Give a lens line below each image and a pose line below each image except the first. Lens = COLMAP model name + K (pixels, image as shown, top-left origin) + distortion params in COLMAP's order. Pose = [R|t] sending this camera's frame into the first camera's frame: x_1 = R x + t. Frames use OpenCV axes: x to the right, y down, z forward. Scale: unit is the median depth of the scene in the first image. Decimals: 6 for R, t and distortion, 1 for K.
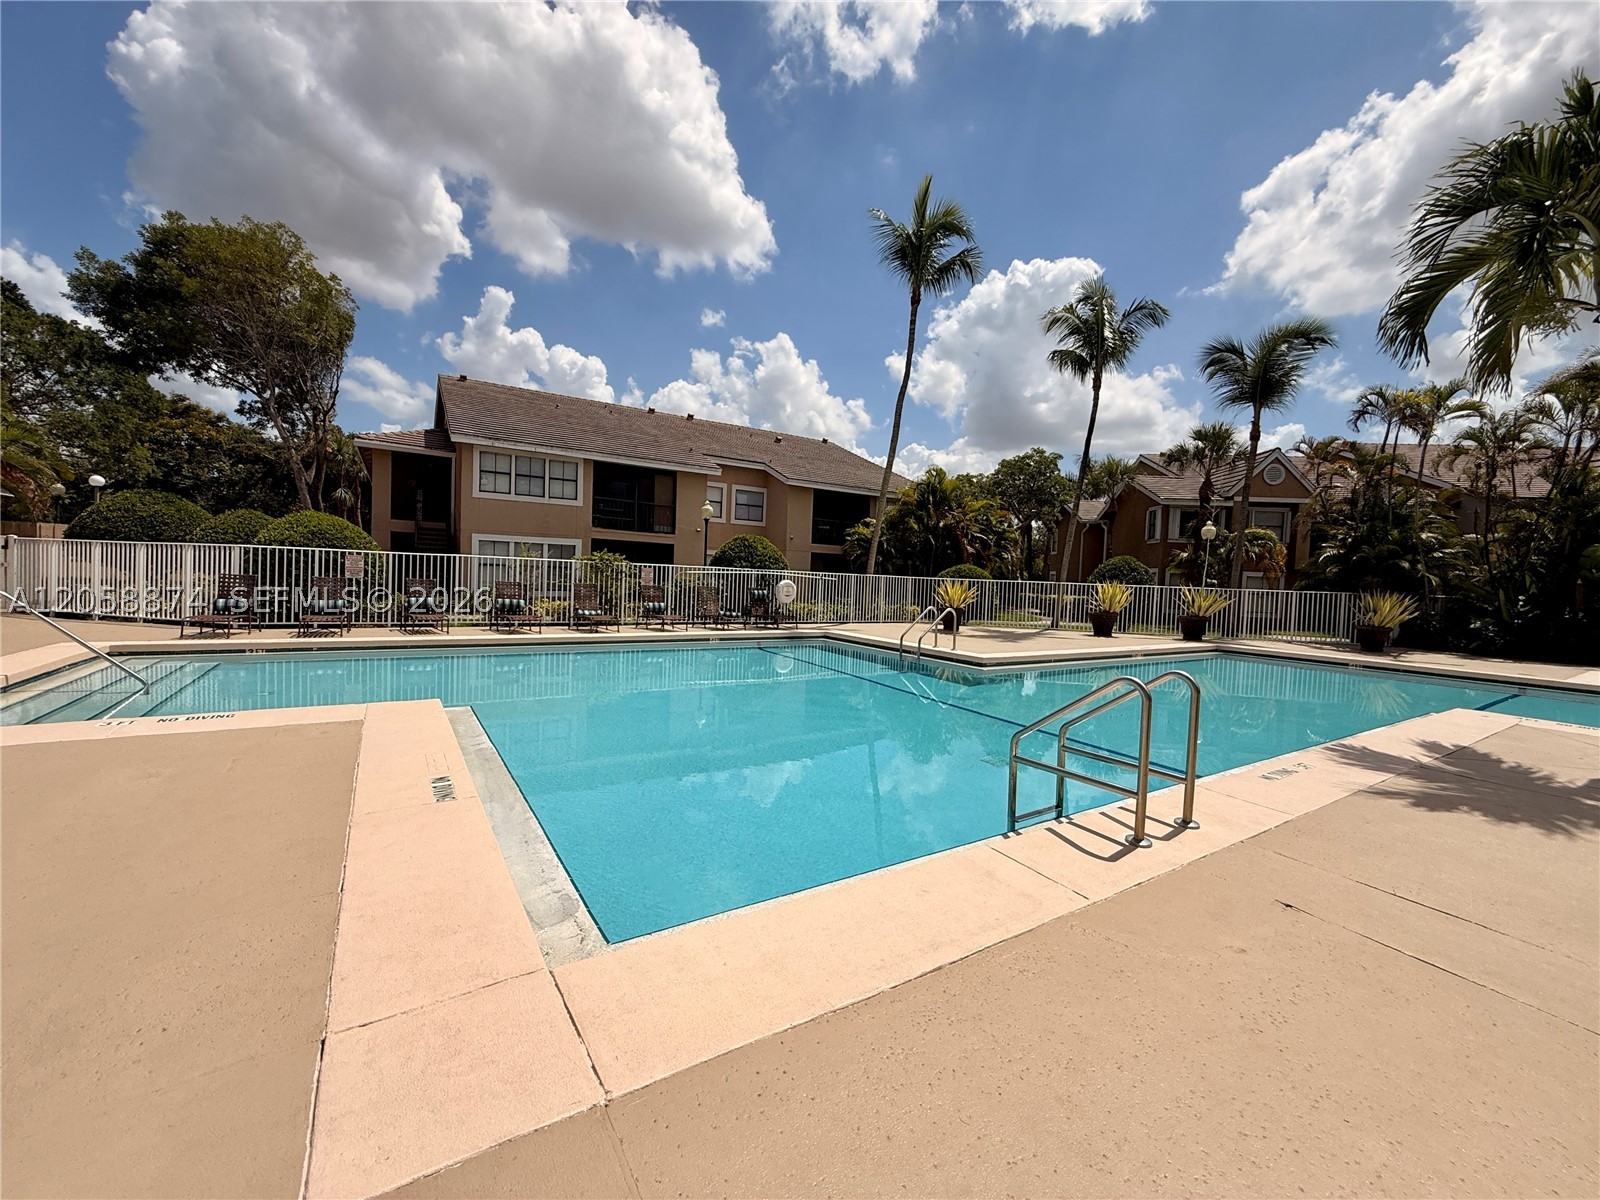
lens RADIAL K [[634.3, 0, 800.0], [0, 634.3, 600.0], [0, 0, 1]] dist [-0.001755, -0.000269]
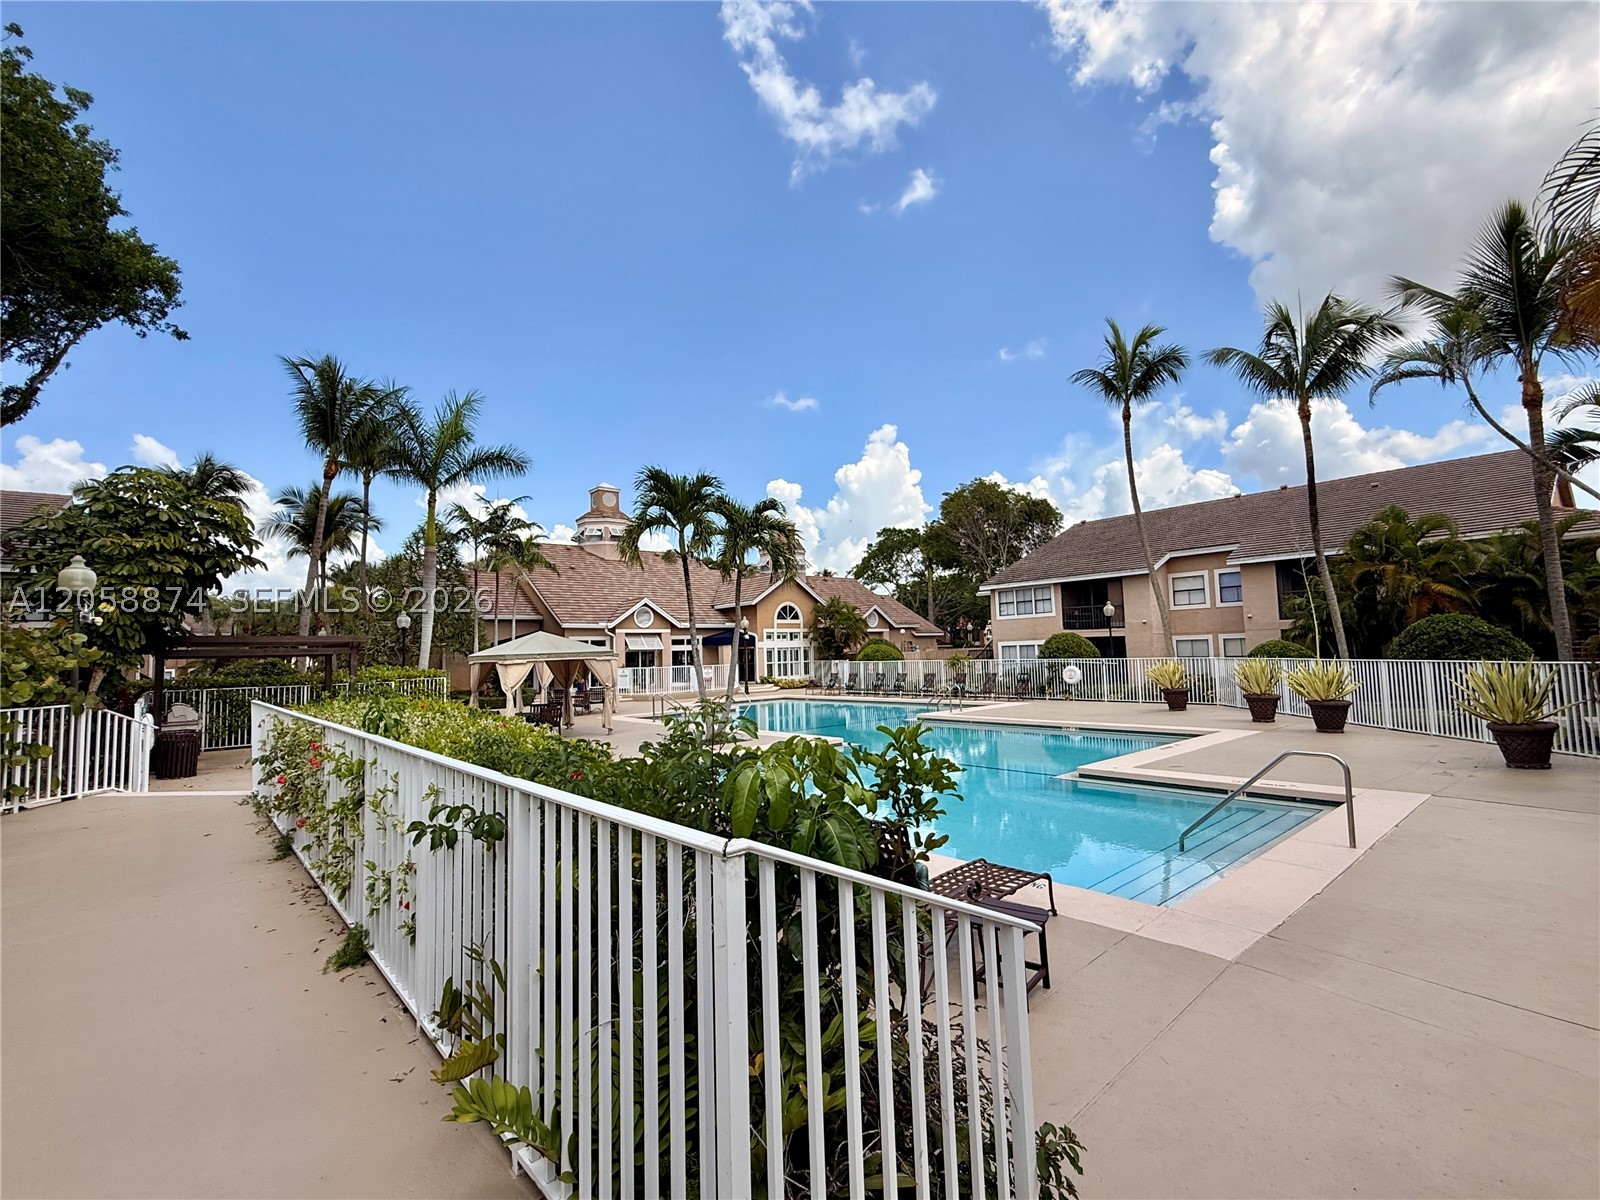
lens RADIAL K [[714.8, 0, 800.0], [0, 714.8, 600.0], [0, 0, 1]] dist [0.000005, -0.000267]
pose [[0.129342, -0.119098, -0.984422, 1.178940], [-0.004878, 0.992673, -0.120737, 0.012348], [0.991588, 0.020418, 0.127814, 0.234912]]
